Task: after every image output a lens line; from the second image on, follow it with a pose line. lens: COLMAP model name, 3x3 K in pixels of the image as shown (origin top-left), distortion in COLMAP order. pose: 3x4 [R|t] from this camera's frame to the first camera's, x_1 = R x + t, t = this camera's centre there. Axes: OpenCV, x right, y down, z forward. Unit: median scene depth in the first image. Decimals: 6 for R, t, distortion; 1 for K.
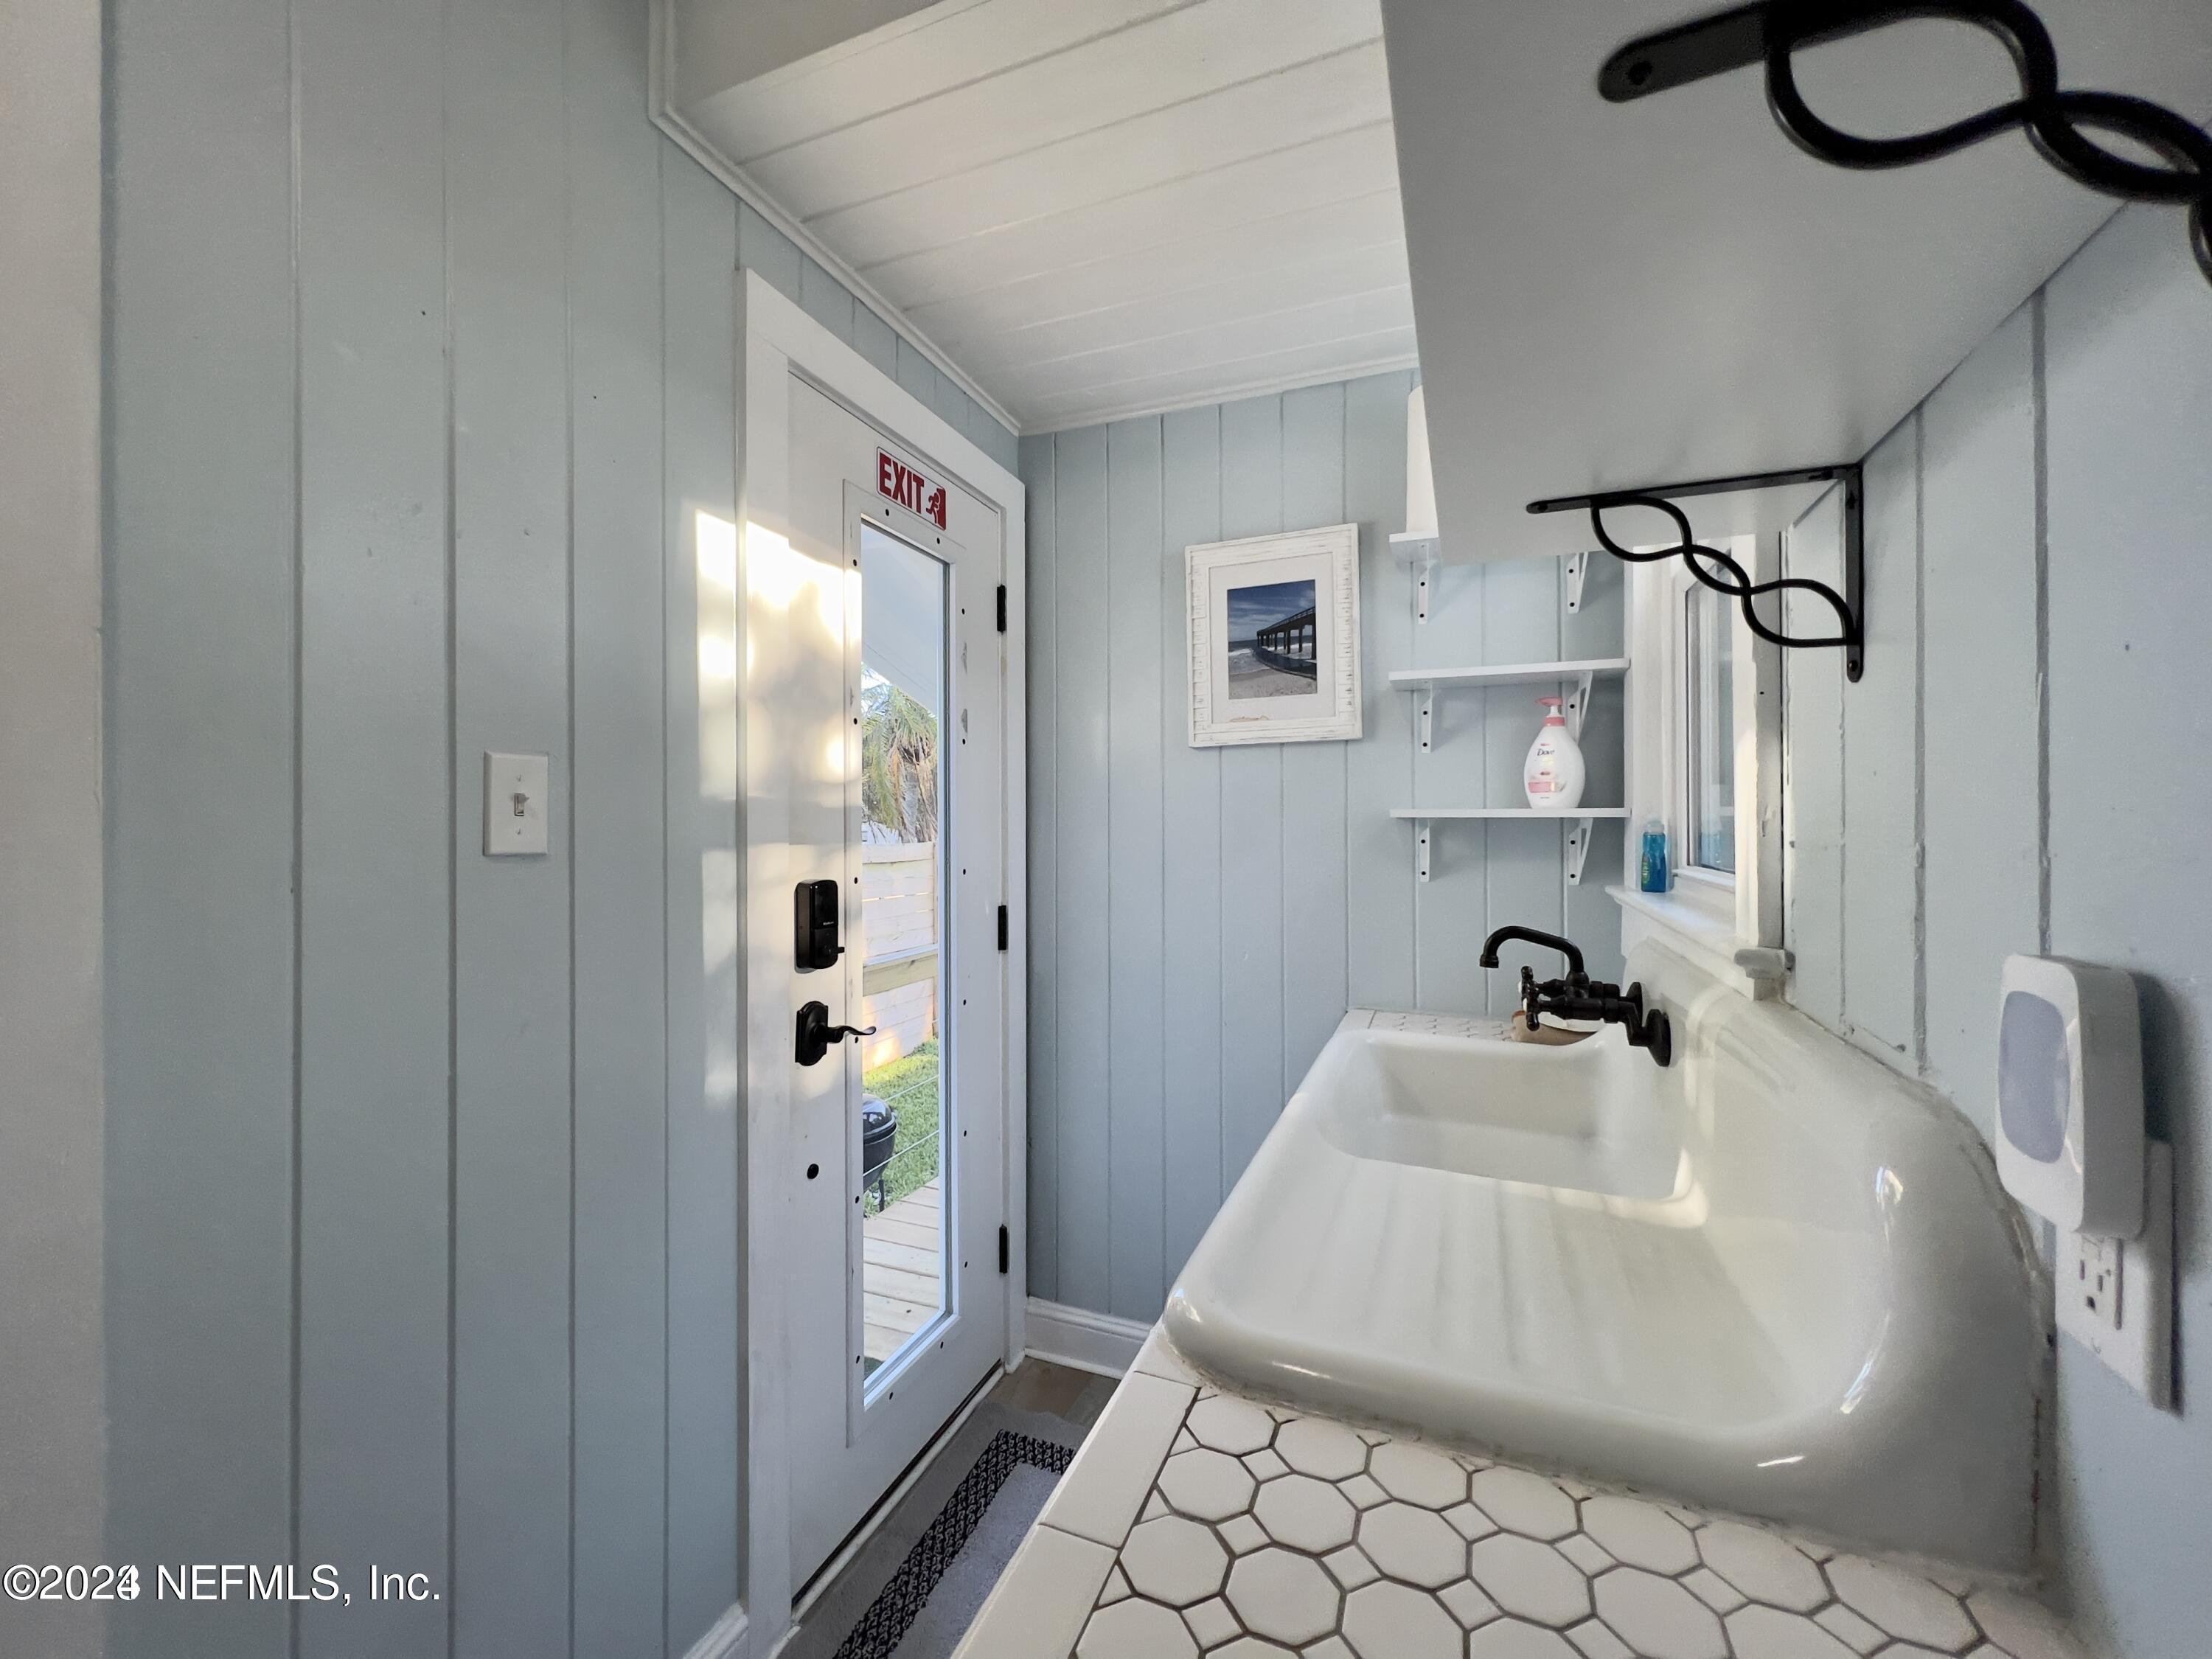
lens RADIAL K [[885.6, 0, 1109.4], [0, 885.6, 830.9], [0, 0, 1]] dist [-0.000372, -0.000231]
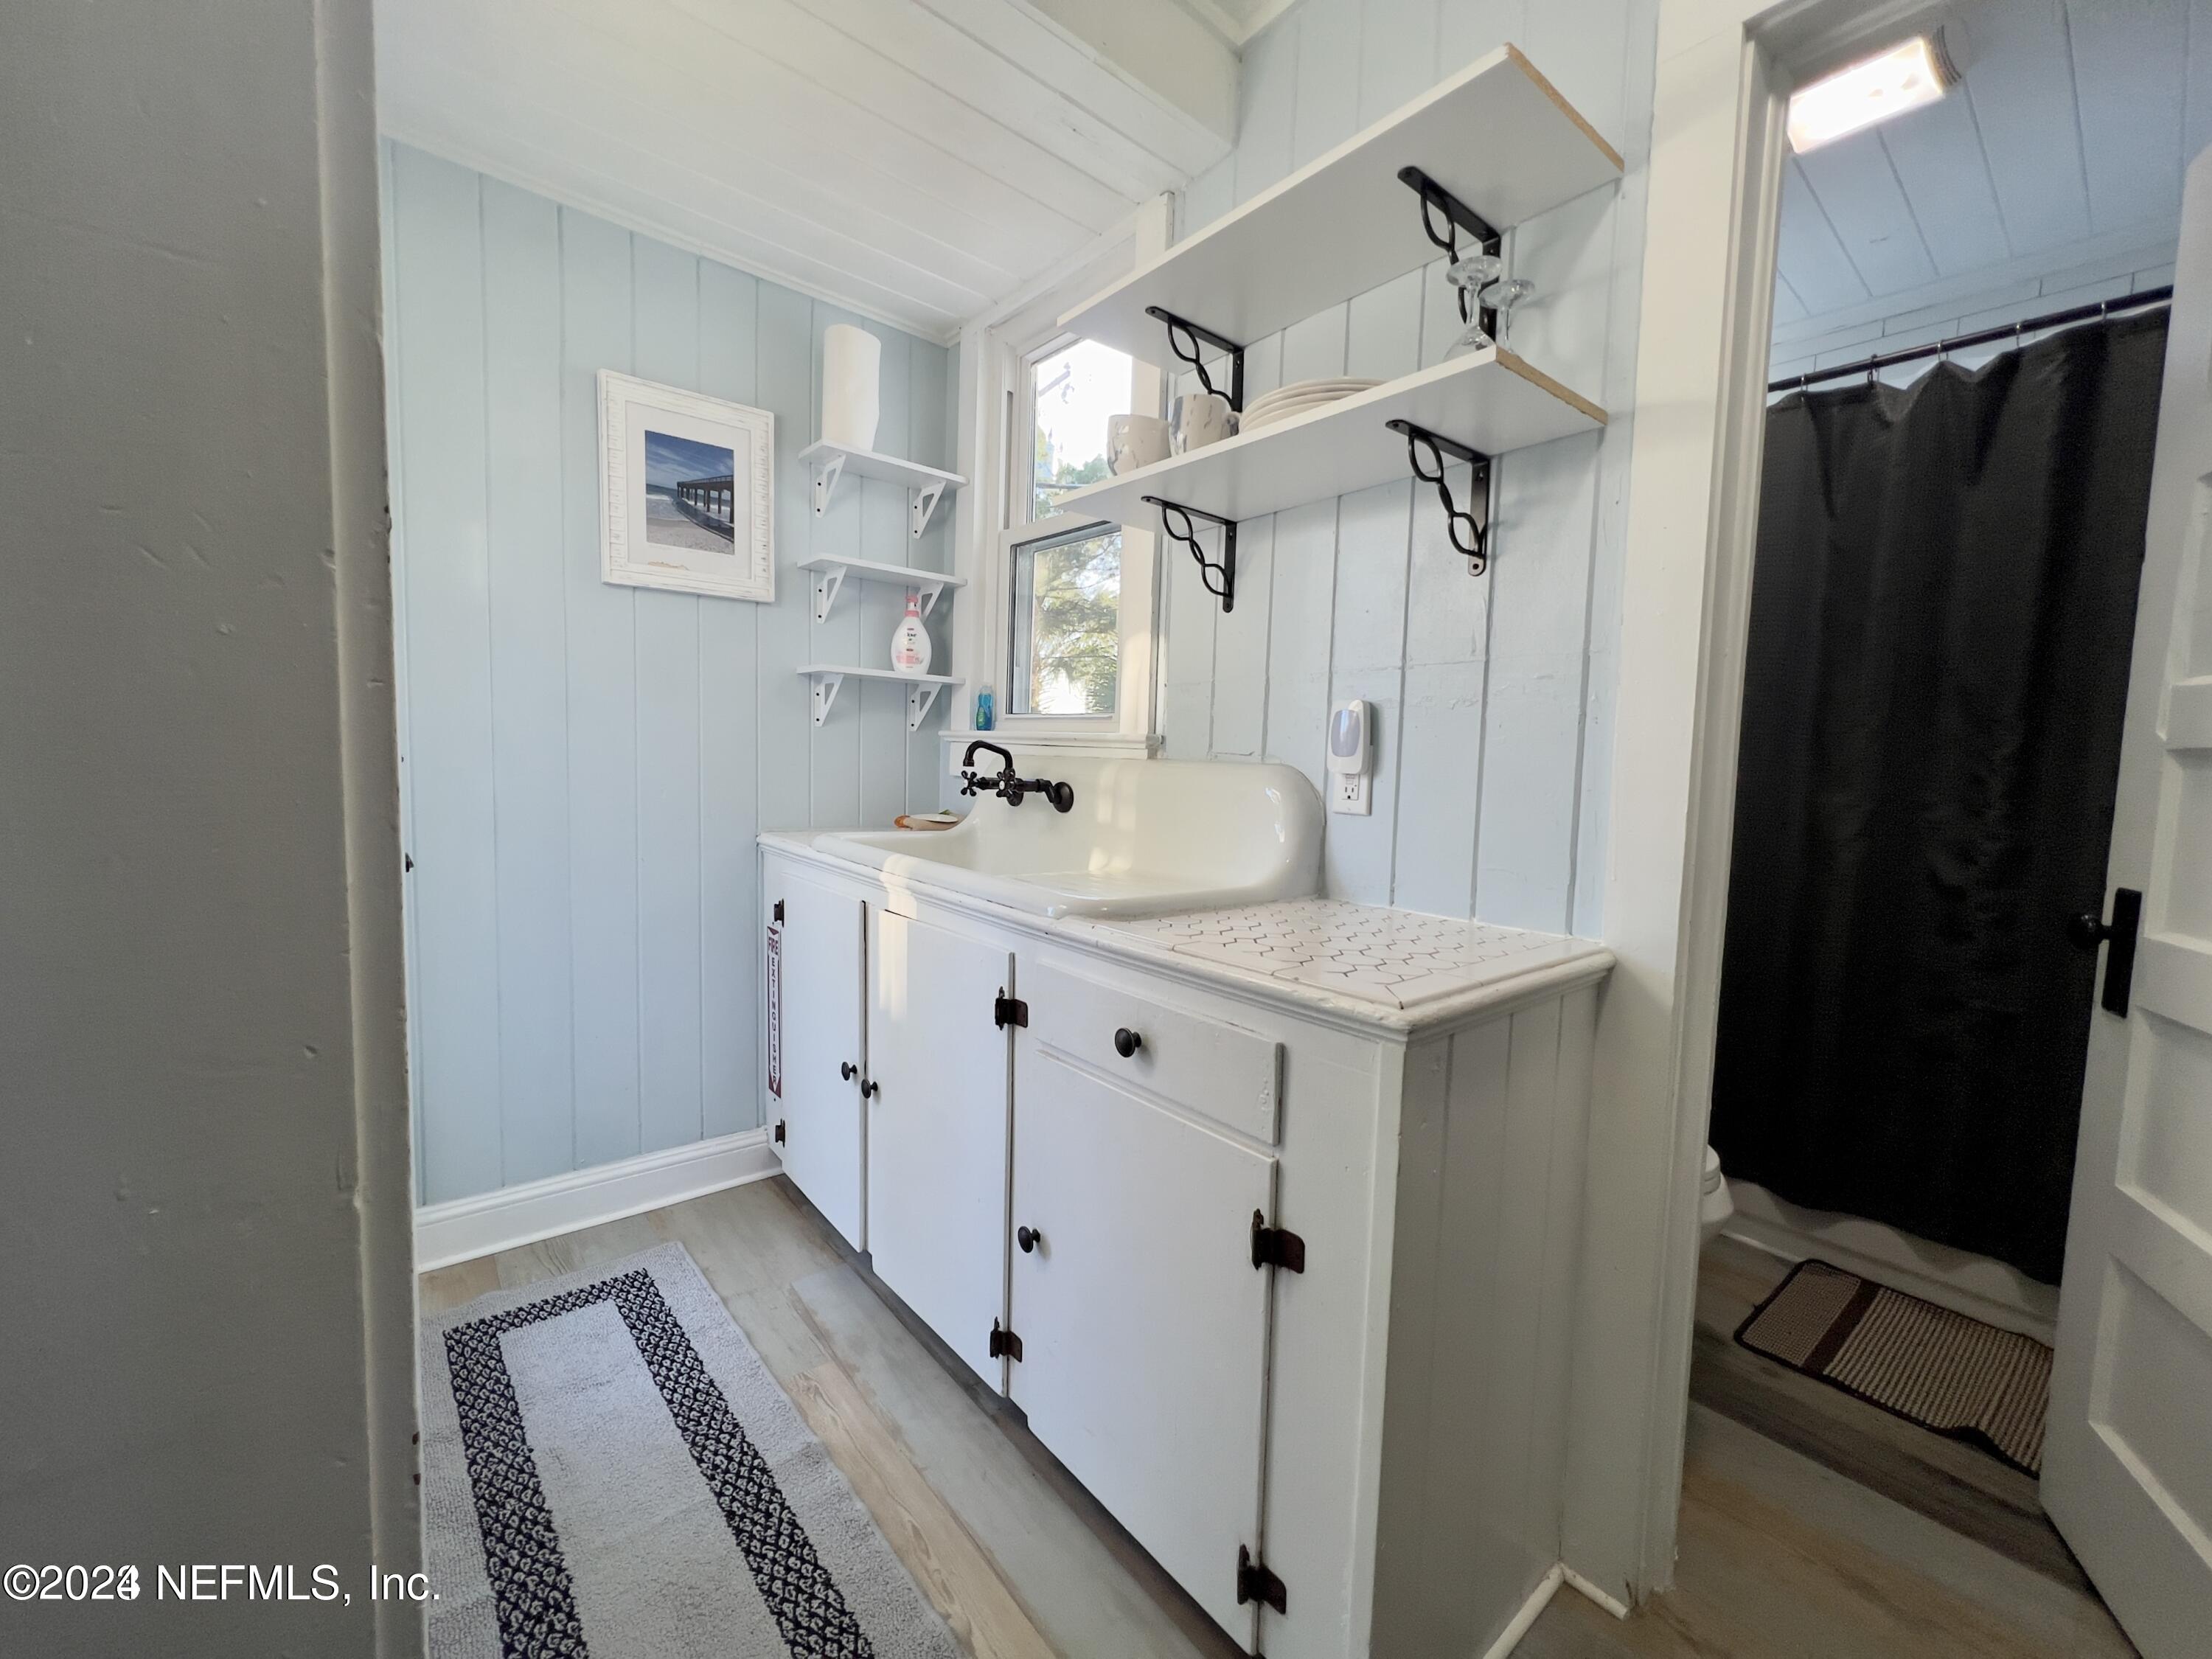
lens RADIAL K [[885.6, 0, 1097.6], [0, 885.6, 829.2], [0, 0, 1]] dist [-0.000372, -0.000231]
pose [[0.480560, -0.054664, 0.875256, -0.545956], [-0.028622, 0.996546, 0.077954, 0.090367], [-0.876495, -0.062513, 0.477336, 0.039986]]
